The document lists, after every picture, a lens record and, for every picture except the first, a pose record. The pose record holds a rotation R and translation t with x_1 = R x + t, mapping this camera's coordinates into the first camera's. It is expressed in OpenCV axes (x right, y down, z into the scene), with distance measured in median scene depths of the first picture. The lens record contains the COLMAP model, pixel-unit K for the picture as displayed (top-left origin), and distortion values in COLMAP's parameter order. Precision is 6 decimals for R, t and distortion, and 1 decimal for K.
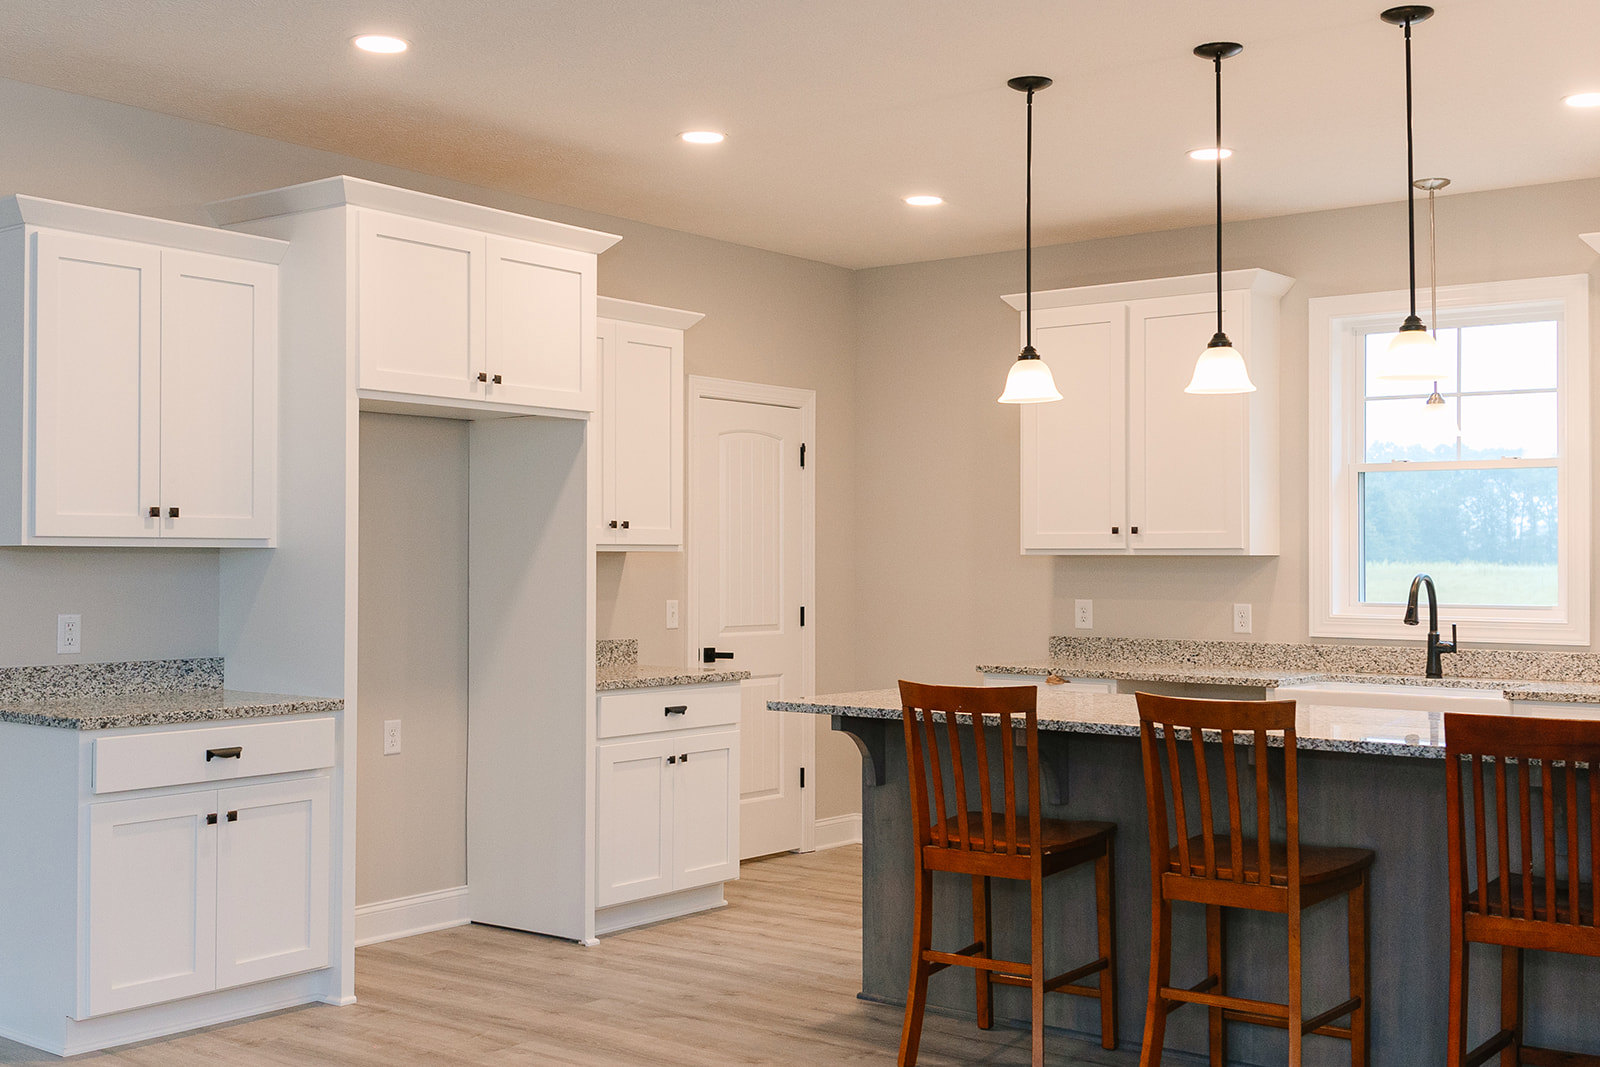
lens RADIAL K [[1801.1, 0, 793.3], [0, 1801.1, 532.2], [0, 0, 1]] dist [0.080762, 0.000000]
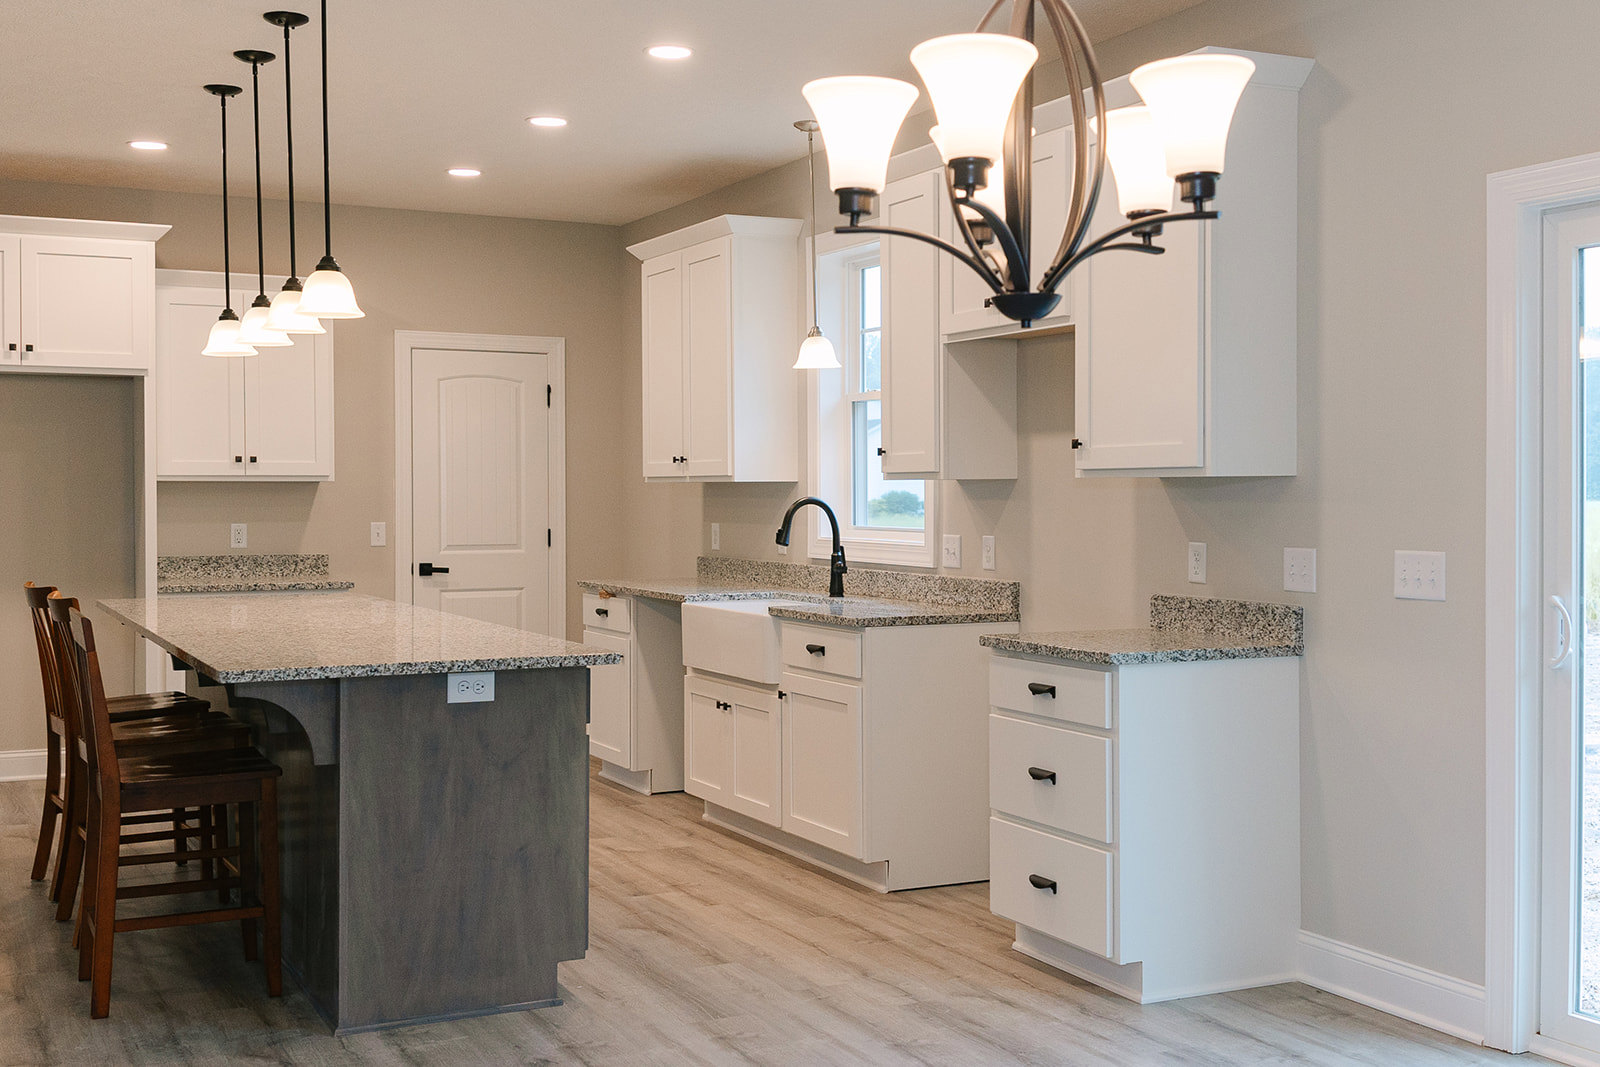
lens RADIAL K [[1801.1, 0, 815.9], [0, 1801.1, 524.0], [0, 0, 1]] dist [0.080762, 0.000000]
pose [[0.904816, 0.004106, -0.425783, 0.834018], [0.010399, 0.999442, 0.031736, 0.004812], [0.425676, -0.033143, 0.904268, 0.055596]]
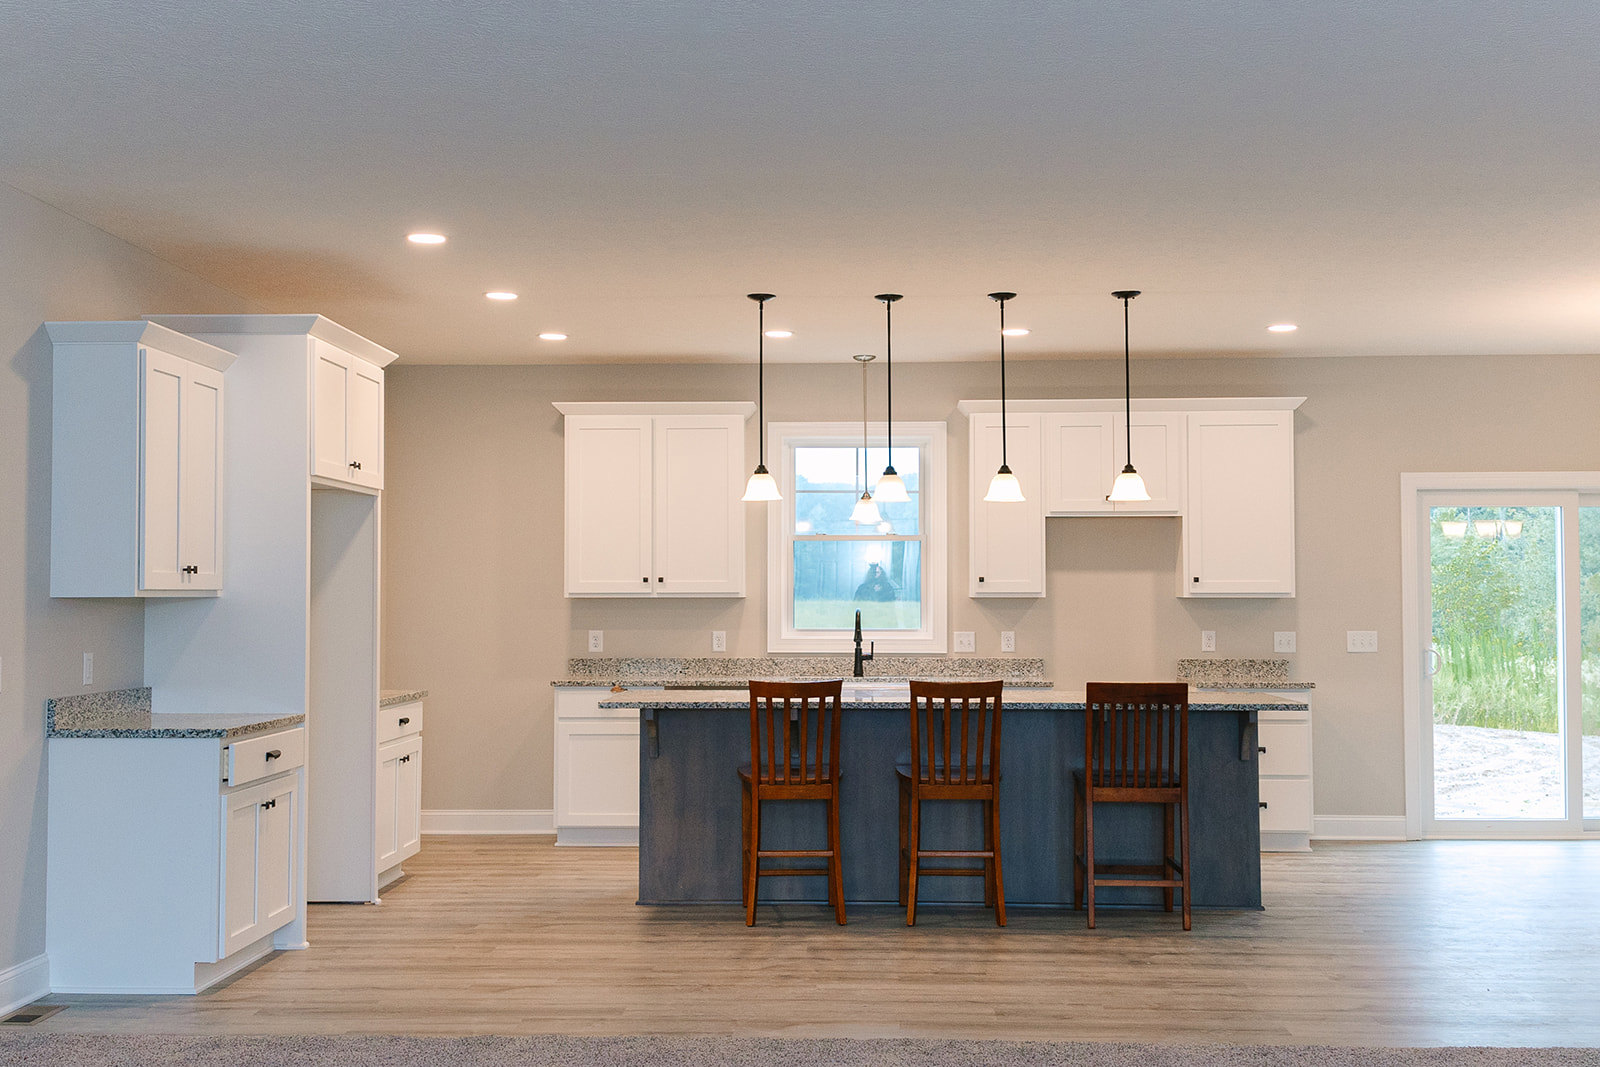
lens RADIAL K [[1801.1, 0, 799.4], [0, 1801.1, 533.8], [0, 0, 1]] dist [0.080762, 0.000000]
pose [[0.814001, 0.016526, 0.580629, -0.611760], [-0.006224, 0.999786, -0.019731, -0.011172], [-0.580831, 0.012447, 0.813929, -0.226731]]
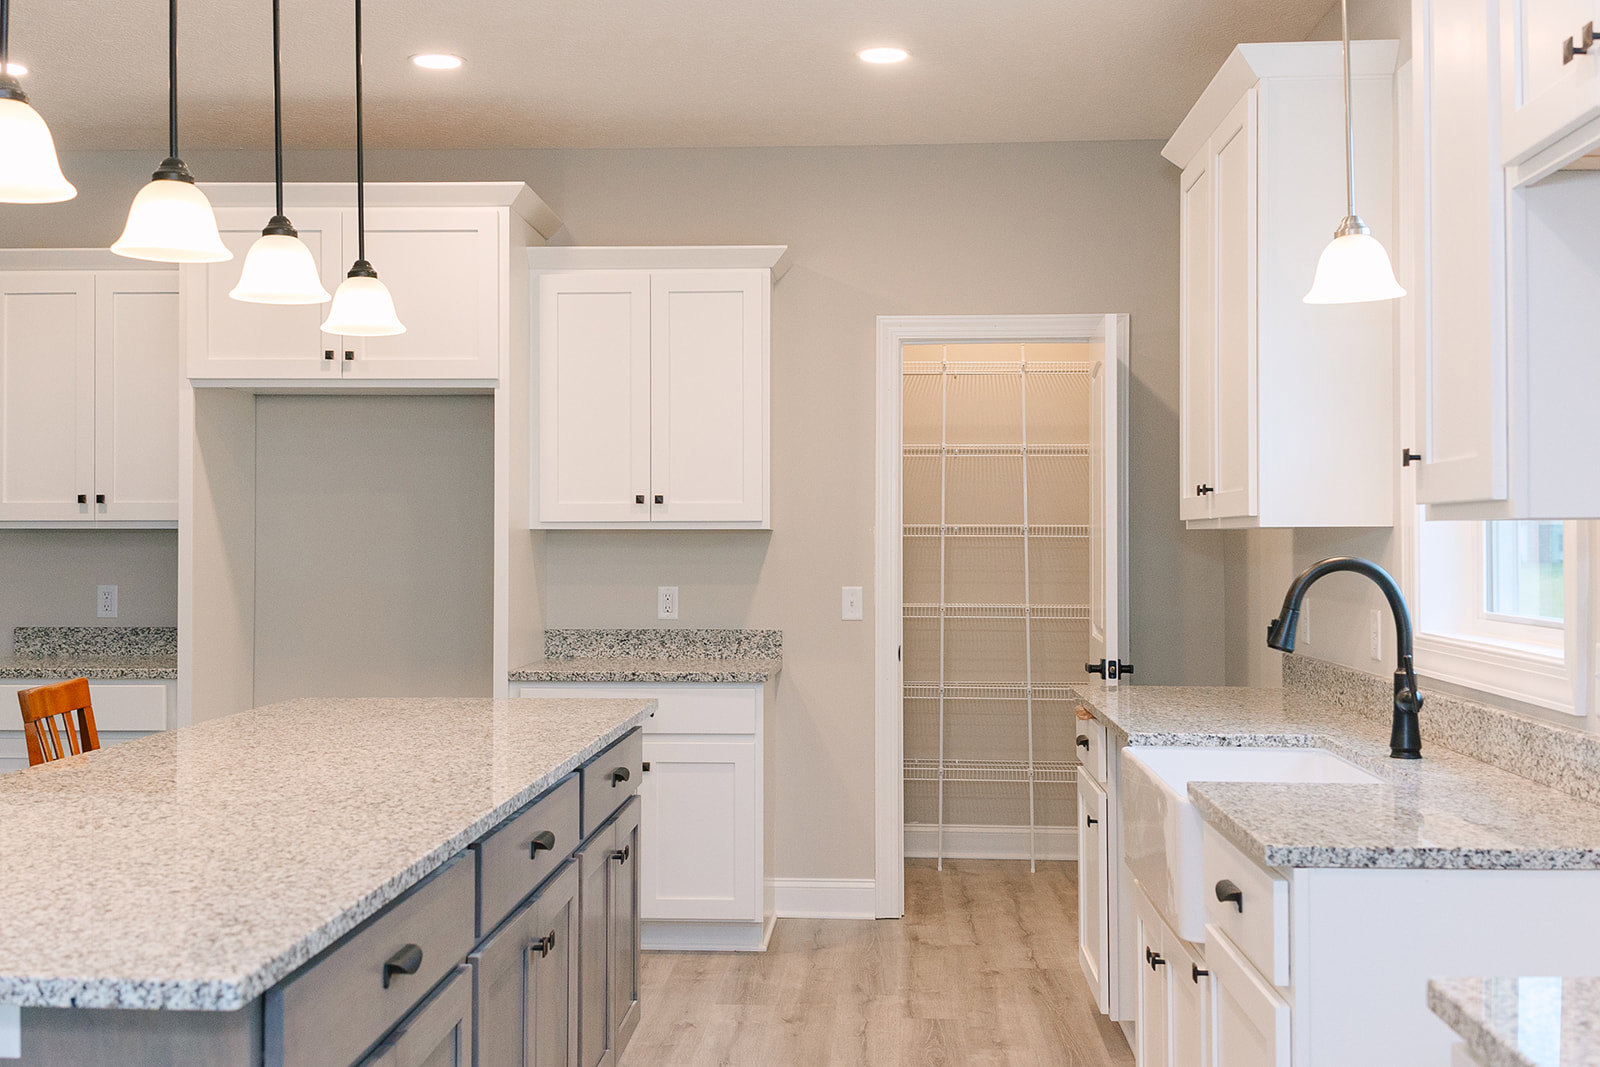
lens RADIAL K [[1801.1, 0, 775.8], [0, 1801.1, 552.5], [0, 0, 1]] dist [0.080762, 0.000000]
pose [[0.564981, 0.002249, -0.825101, 0.725823], [0.014519, 0.999814, 0.012667, 0.012442], [0.824976, -0.019136, 0.564844, 0.588055]]
